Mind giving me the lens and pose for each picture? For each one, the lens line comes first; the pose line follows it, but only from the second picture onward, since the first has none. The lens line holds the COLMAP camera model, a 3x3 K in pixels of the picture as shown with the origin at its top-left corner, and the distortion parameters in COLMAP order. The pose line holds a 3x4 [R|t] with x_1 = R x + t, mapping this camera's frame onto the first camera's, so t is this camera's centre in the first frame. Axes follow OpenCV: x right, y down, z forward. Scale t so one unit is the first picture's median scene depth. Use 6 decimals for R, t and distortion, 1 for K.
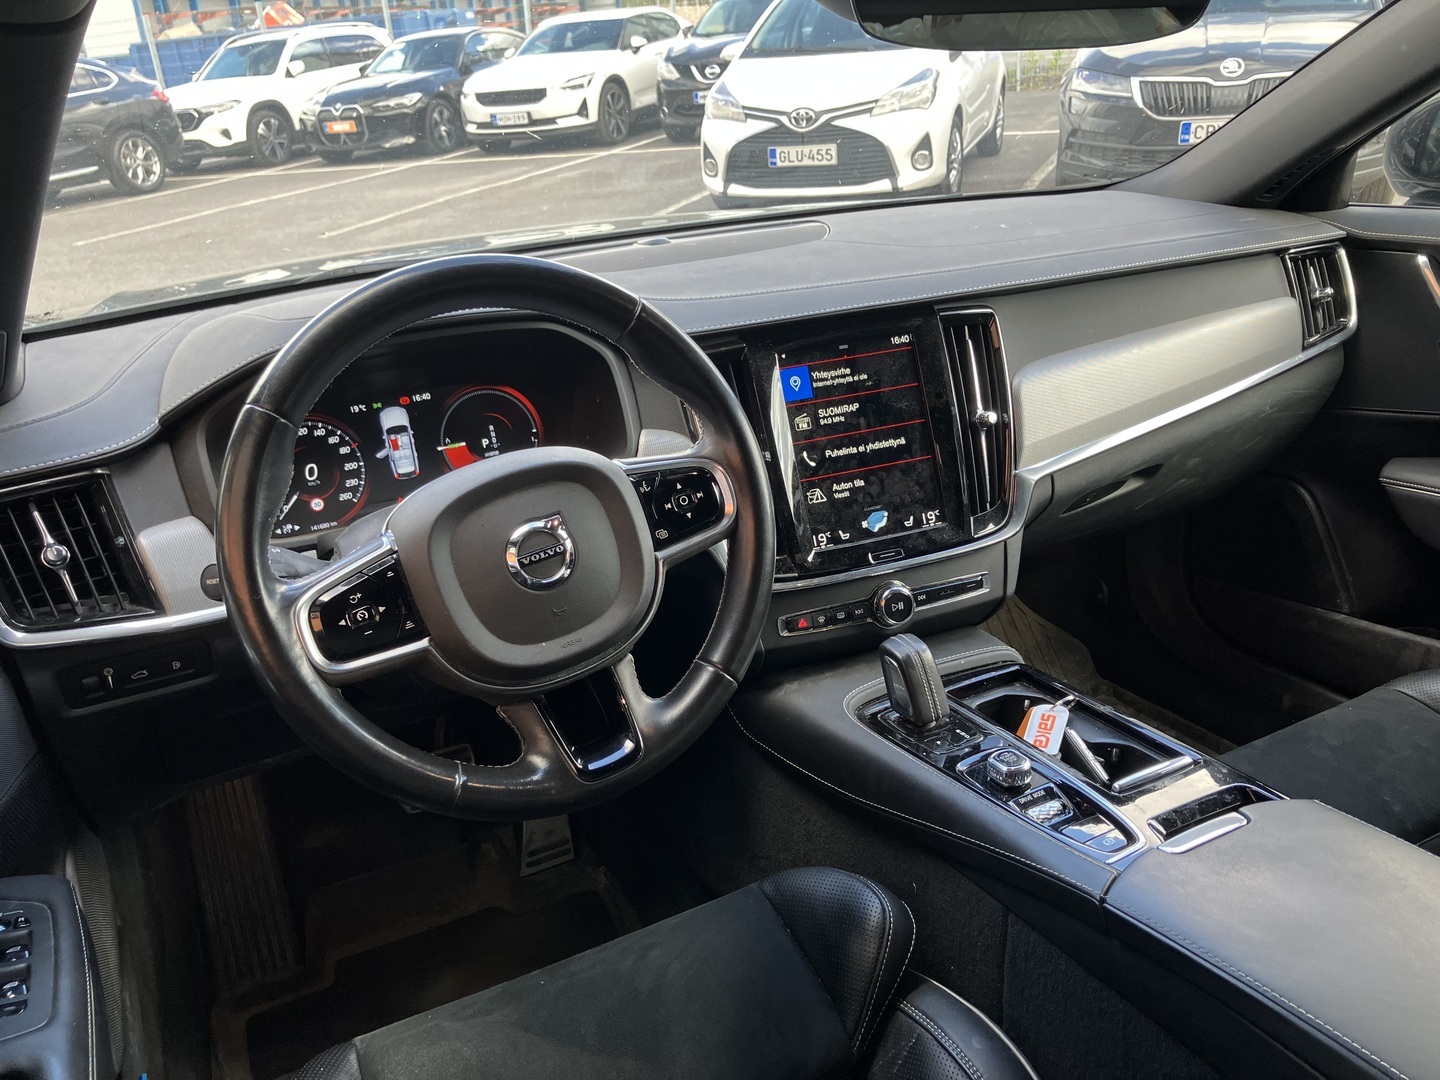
lens RADIAL K [[1123.6, 0, 673.2], [0, 1123.6, 540.6], [0, 0, 1]] dist [0.002641, 0.000011]
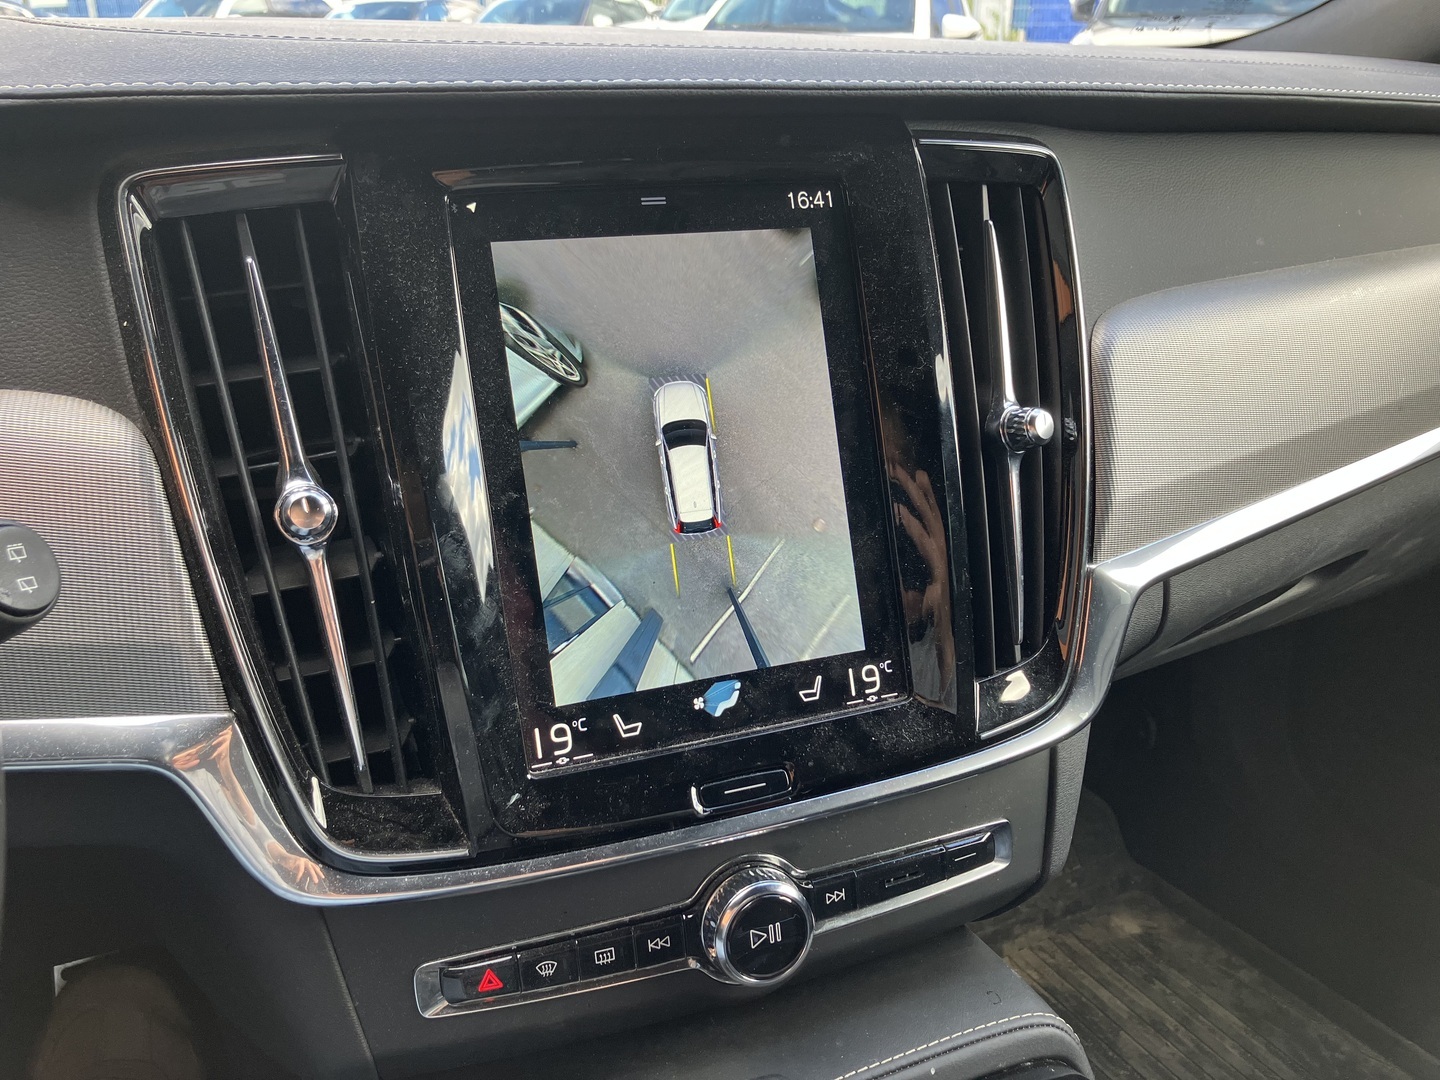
lens RADIAL K [[1196.7, 0, 720.2], [0, 1196.7, 559.3], [0, 0, 1]] dist [0.055666, -0.096312]
pose [[0.994875, 0.050299, 0.087709, 0.142714], [-0.049874, 0.998731, -0.007027, -0.055546], [-0.087952, 0.002616, 0.996121, 0.606826]]
